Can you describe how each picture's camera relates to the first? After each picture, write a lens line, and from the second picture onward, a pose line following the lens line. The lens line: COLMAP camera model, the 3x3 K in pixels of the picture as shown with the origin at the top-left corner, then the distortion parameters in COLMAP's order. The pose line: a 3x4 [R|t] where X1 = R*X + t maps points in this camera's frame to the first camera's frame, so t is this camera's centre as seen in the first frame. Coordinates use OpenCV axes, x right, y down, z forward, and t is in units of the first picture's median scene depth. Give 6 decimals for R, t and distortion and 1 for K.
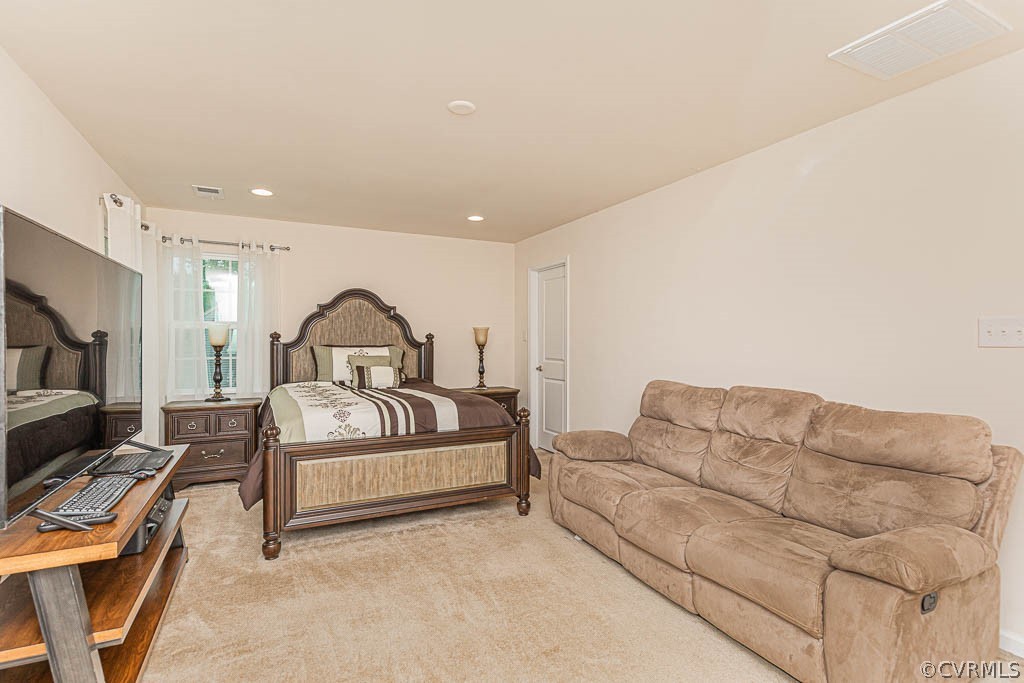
lens RADIAL K [[470.5, 0, 508.9], [0, 470.5, 346.7], [0, 0, 1]] dist [0.008919, -0.002221]
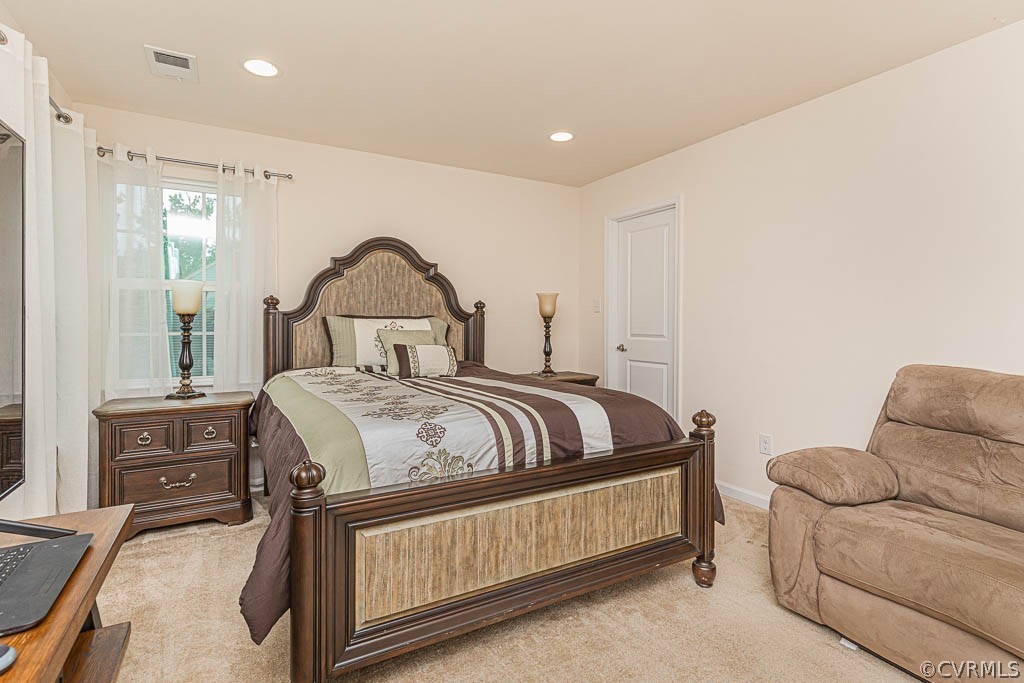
lens RADIAL K [[470.5, 0, 508.8], [0, 470.5, 325.7], [0, 0, 1]] dist [0.008919, -0.002221]
pose [[0.998248, 0.000572, 0.059160, -0.215108], [-0.000383, 0.999995, -0.003204, 0.016846], [-0.059162, 0.003176, 0.998243, 0.329087]]
